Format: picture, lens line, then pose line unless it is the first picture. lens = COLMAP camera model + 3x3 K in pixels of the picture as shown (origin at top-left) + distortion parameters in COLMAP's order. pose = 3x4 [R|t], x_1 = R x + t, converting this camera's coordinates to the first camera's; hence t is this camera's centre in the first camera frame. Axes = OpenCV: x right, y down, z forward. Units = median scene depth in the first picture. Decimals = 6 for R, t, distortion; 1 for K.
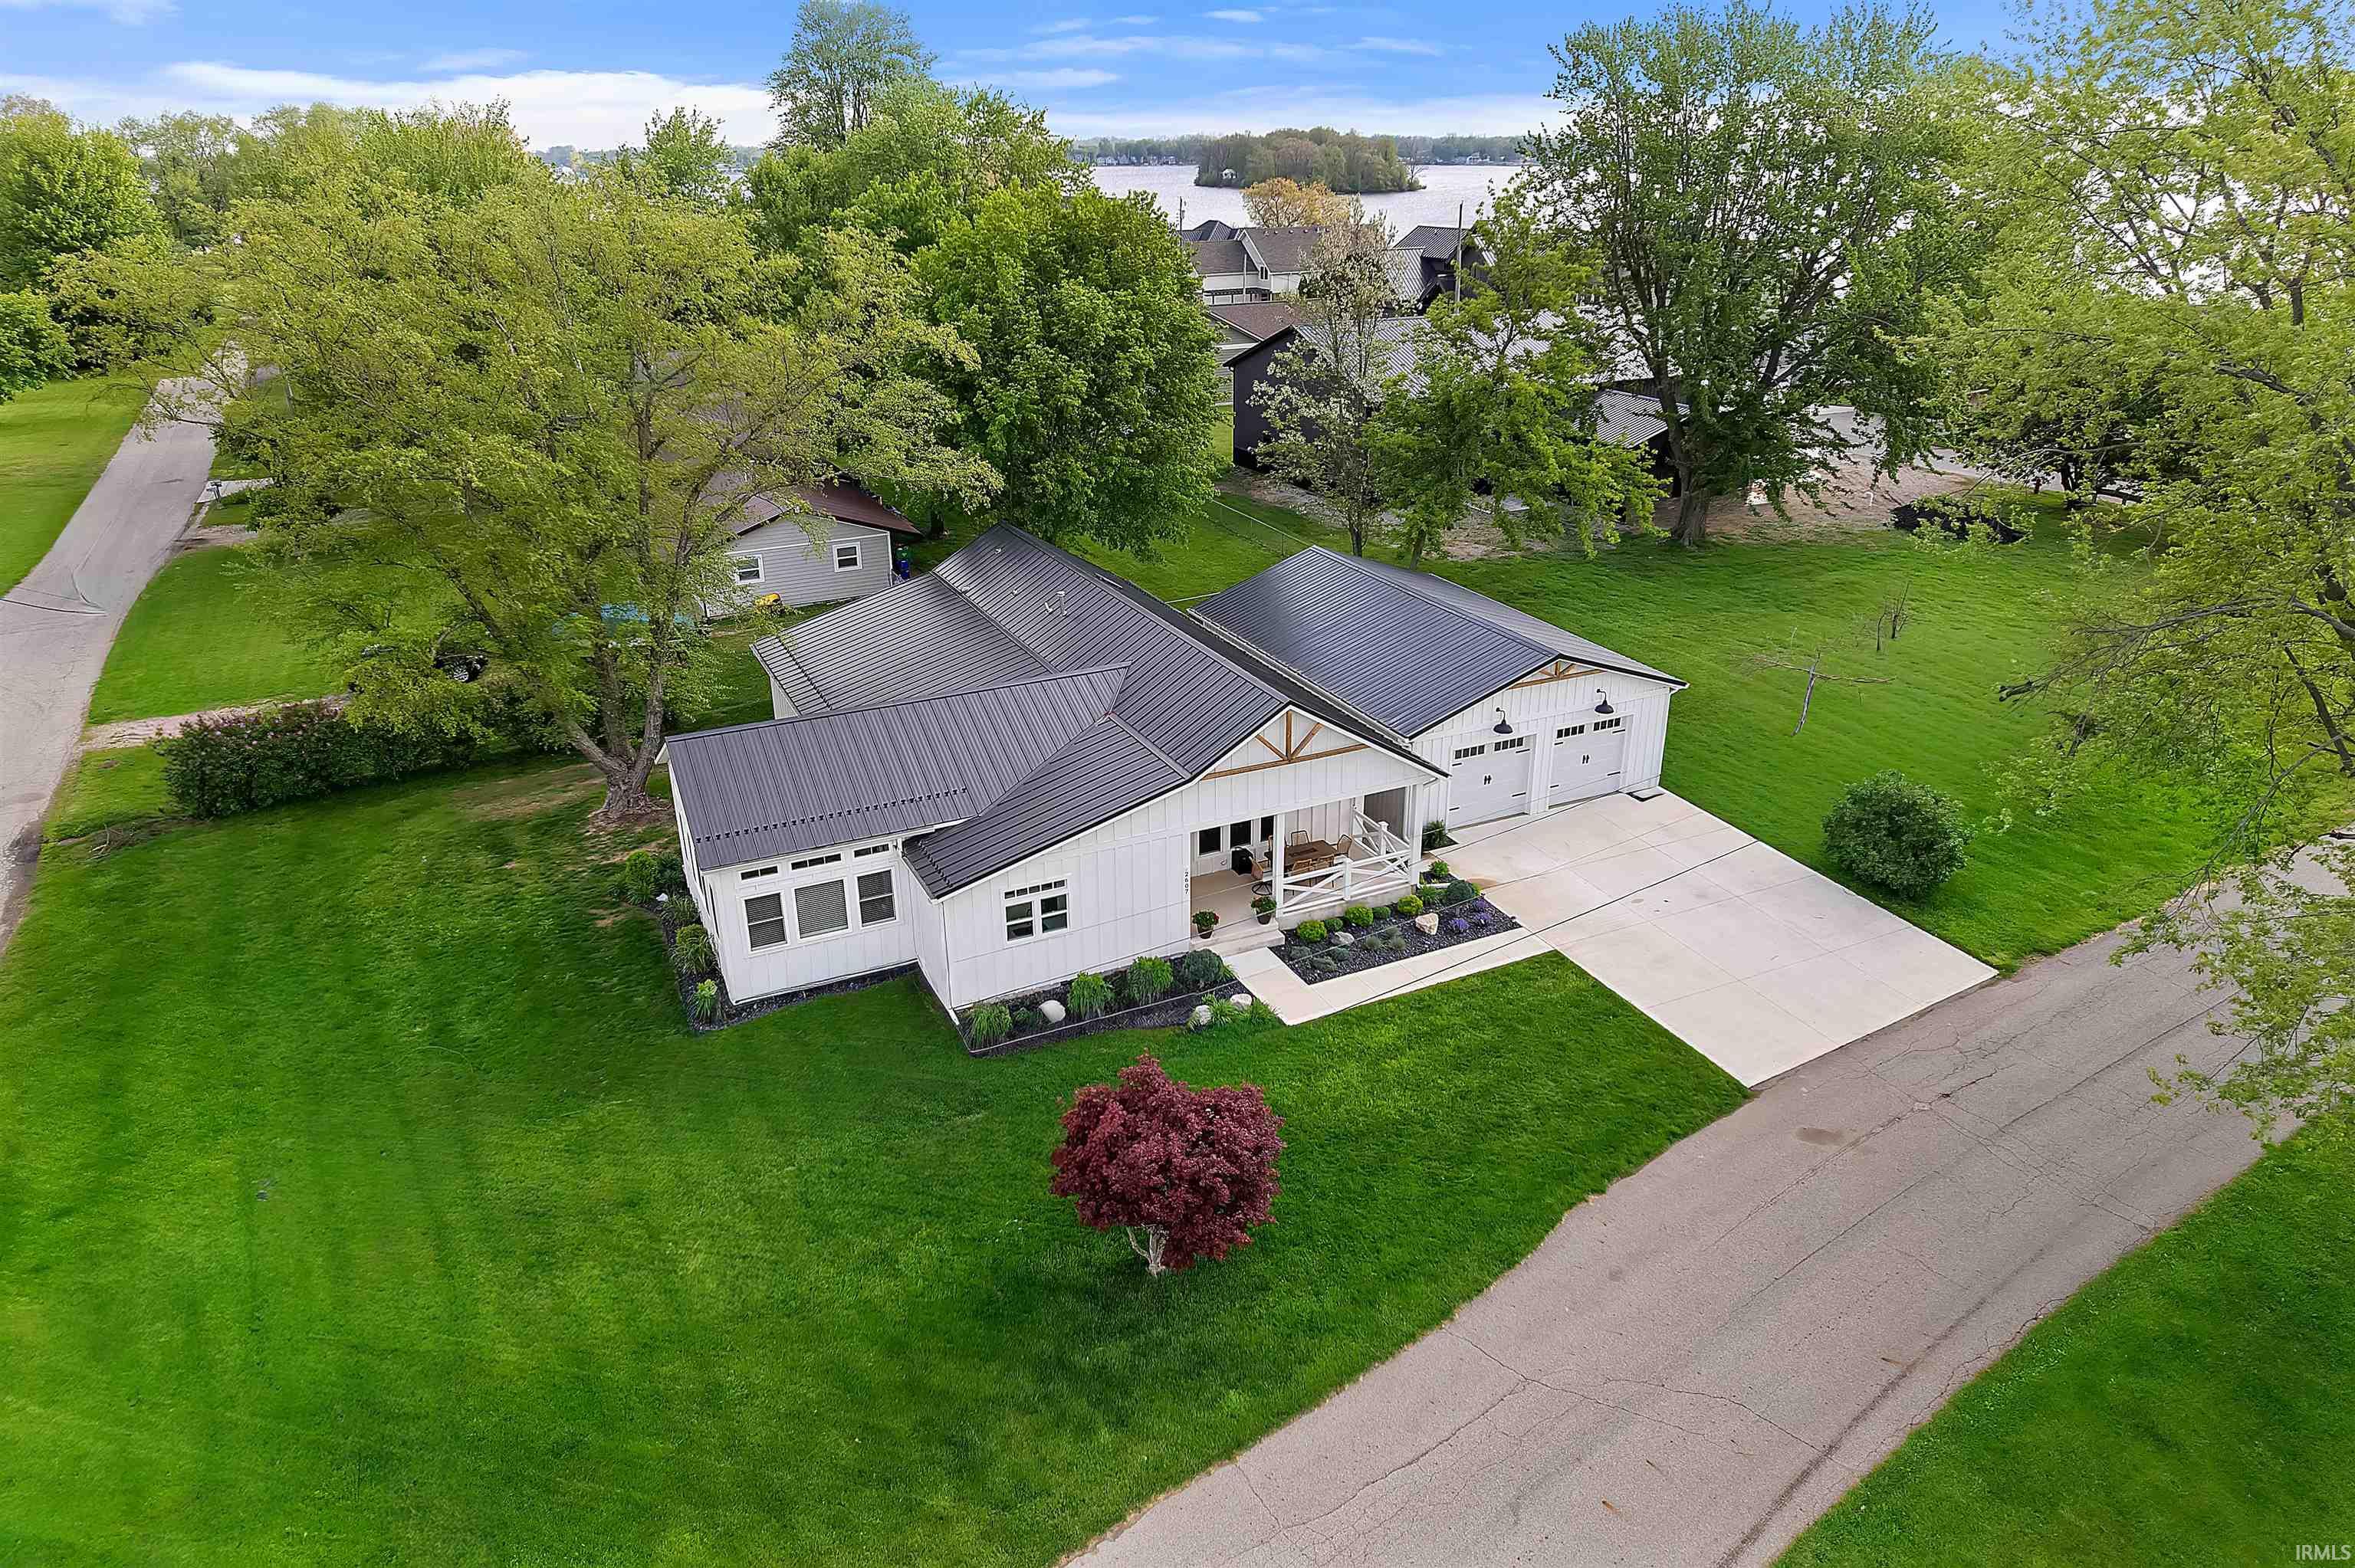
lens RADIAL K [[1508.9, 0, 1214.6], [0, 1508.9, 782.9], [0, 0, 1]] dist [-0.043716, 0.001790]
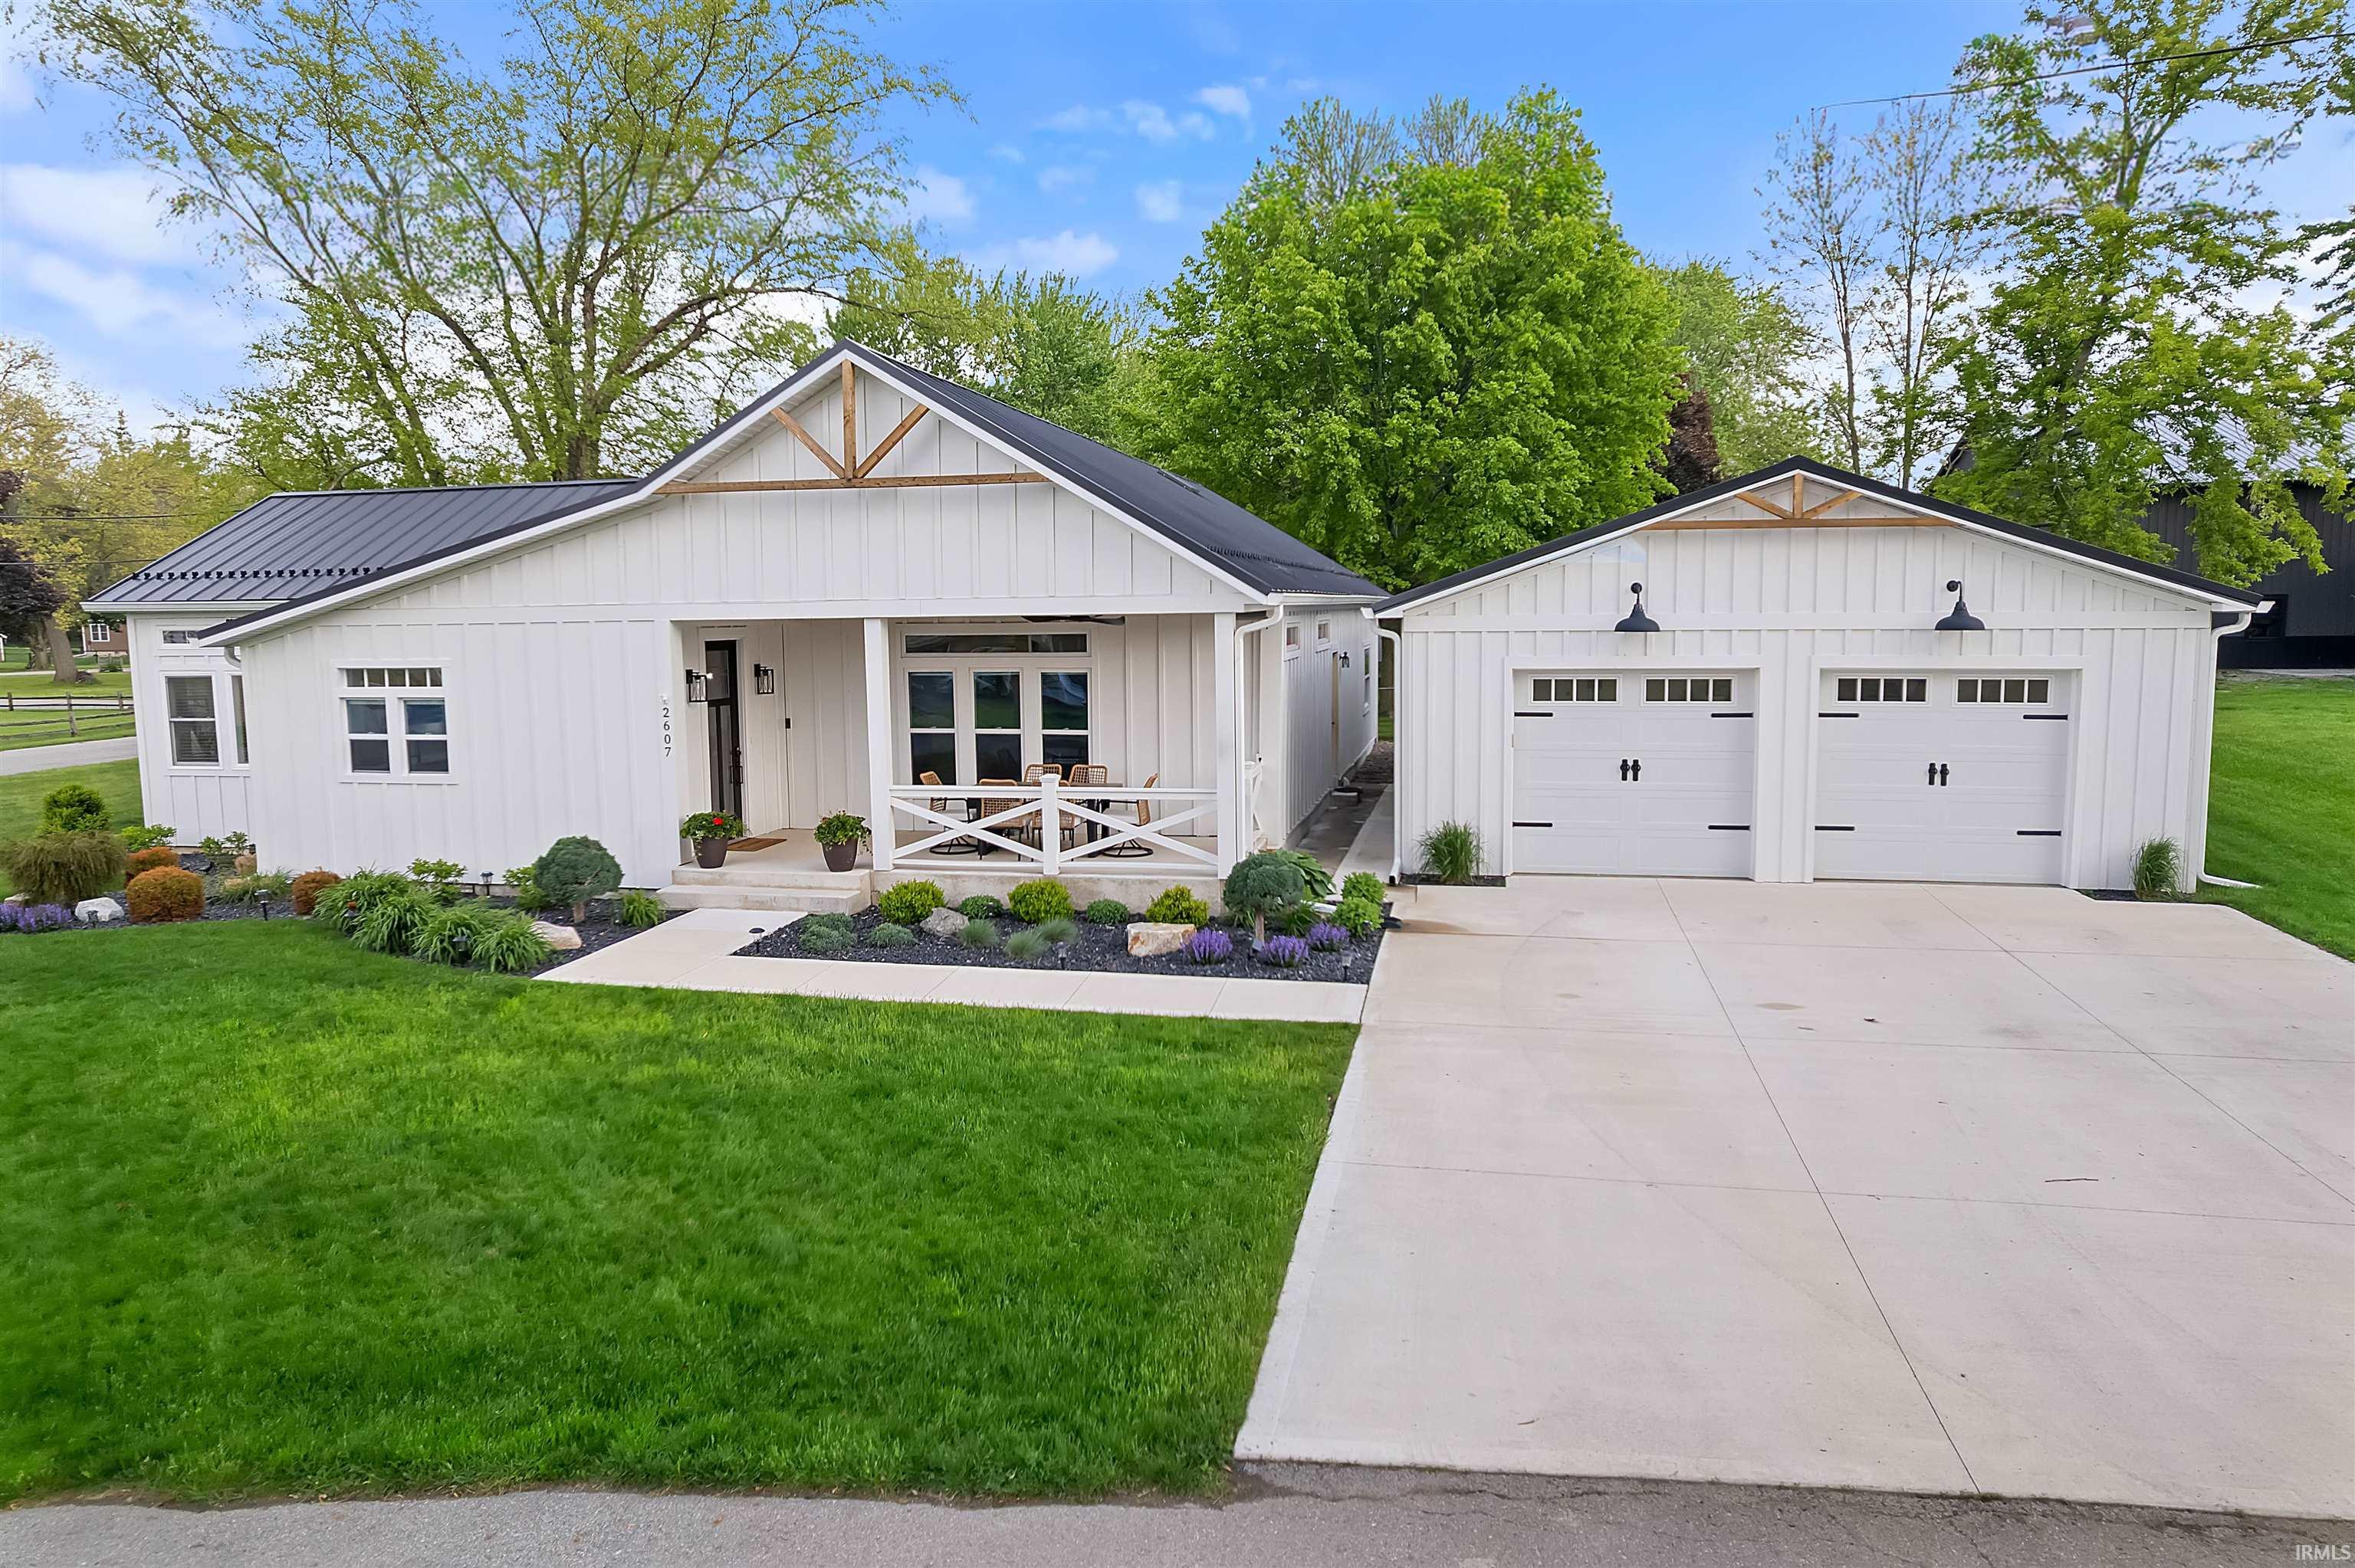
lens RADIAL K [[1508.9, 0, 1214.6], [0, 1508.9, 782.9], [0, 0, 1]] dist [-0.043716, 0.001790]
pose [[0.804286, 0.057779, -0.591427, 0.414520], [-0.239924, 0.942110, -0.234235, 0.156807], [0.543655, 0.330289, 0.771588, 0.759120]]
